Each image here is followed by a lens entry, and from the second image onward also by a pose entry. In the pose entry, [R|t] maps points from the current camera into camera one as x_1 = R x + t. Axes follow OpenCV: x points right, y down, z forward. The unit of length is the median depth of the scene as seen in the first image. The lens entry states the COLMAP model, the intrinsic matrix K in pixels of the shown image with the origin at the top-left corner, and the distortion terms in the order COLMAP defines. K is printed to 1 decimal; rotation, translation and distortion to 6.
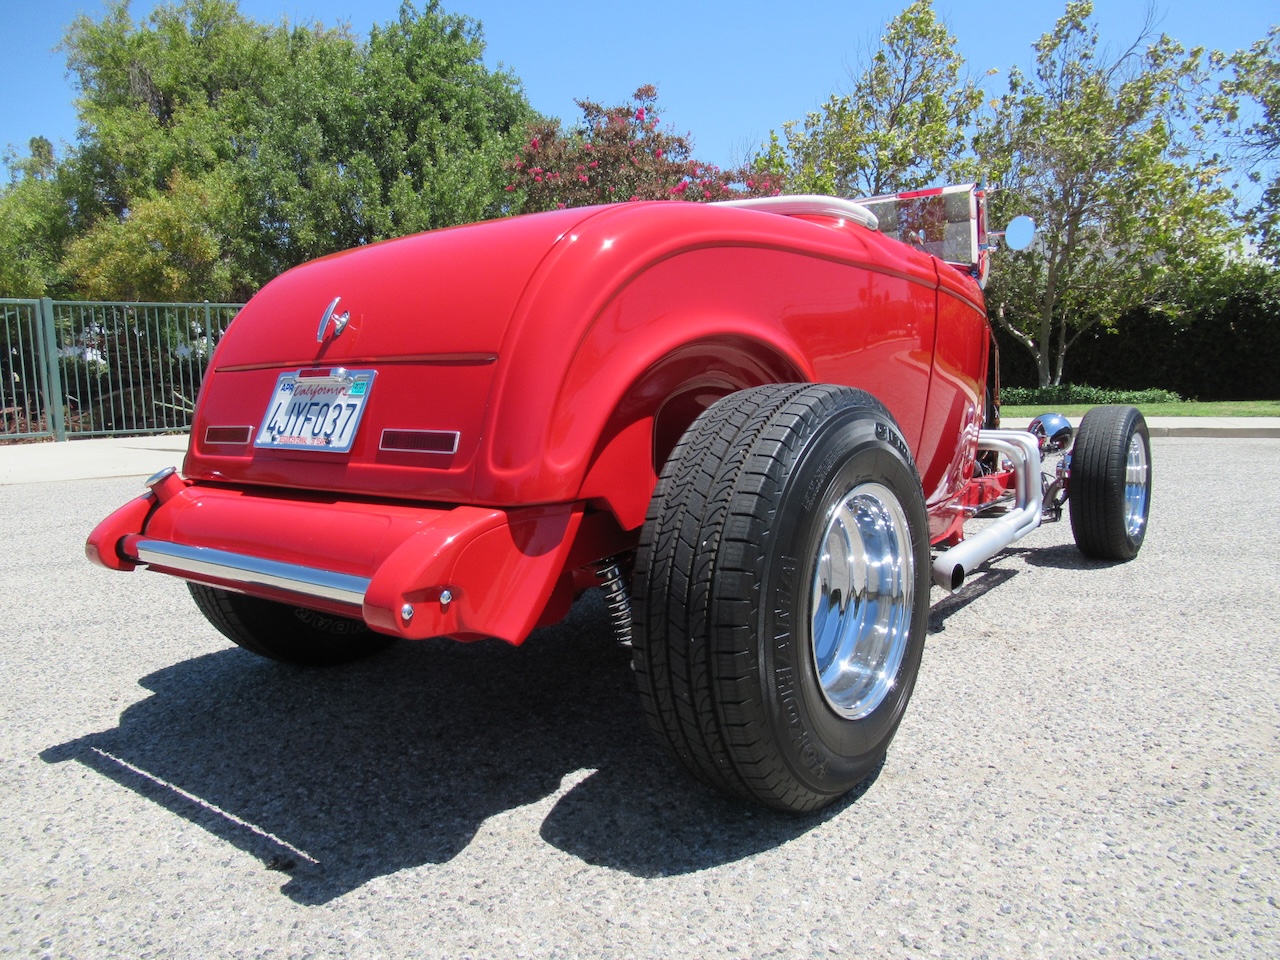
lens RADIAL K [[944.0, 0, 639.0], [0, 944.0, 467.3], [0, 0, 1]] dist [-0.014488, 0.008103]
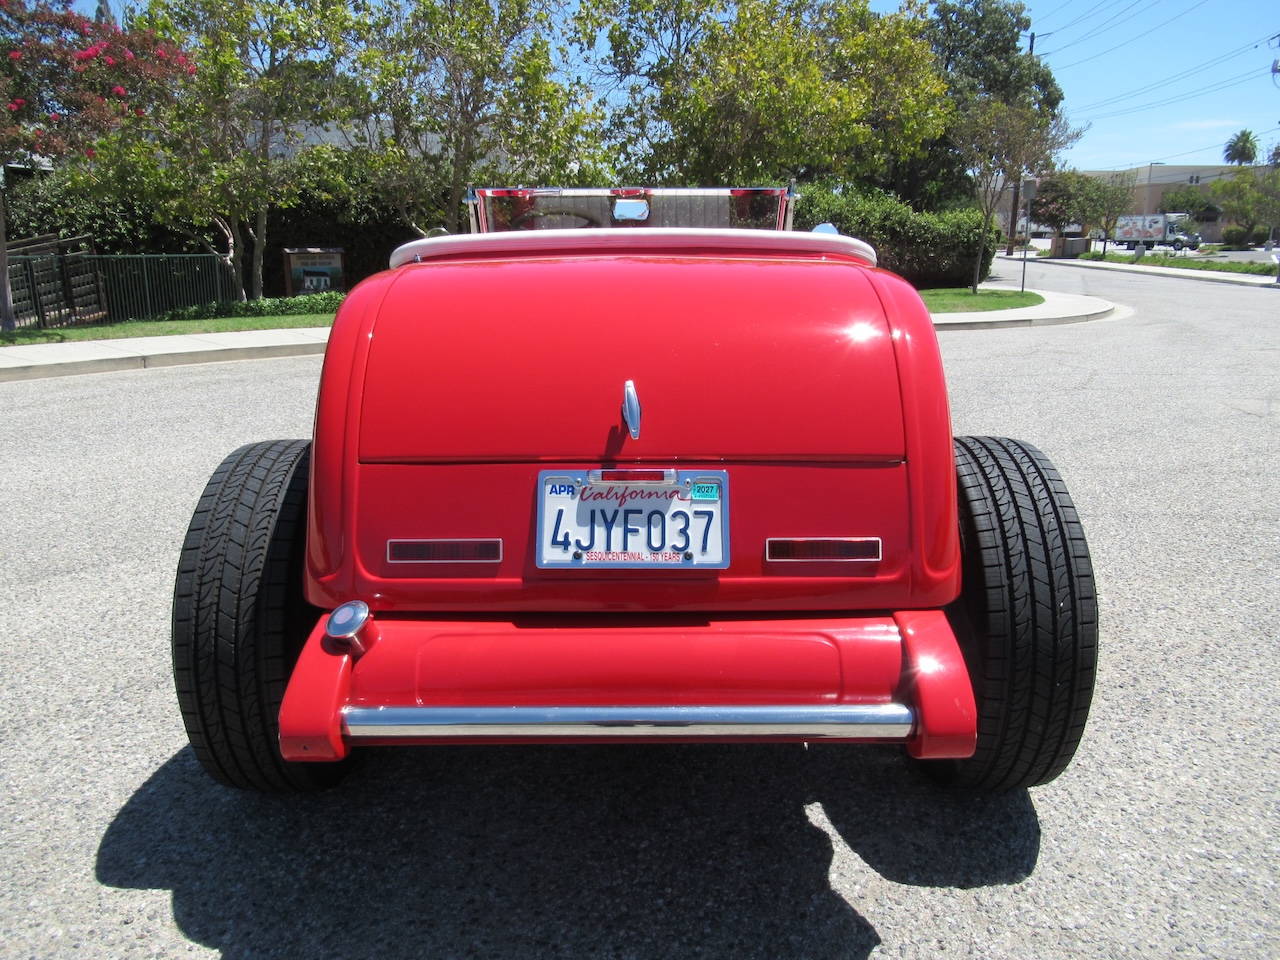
lens RADIAL K [[944.0, 0, 632.0], [0, 944.0, 461.3], [0, 0, 1]] dist [-0.014488, 0.008103]
pose [[0.796700, -0.112841, 0.593747, -0.867598], [0.043941, 0.990631, 0.129307, -0.228175], [-0.602775, -0.076929, 0.794194, 0.325148]]
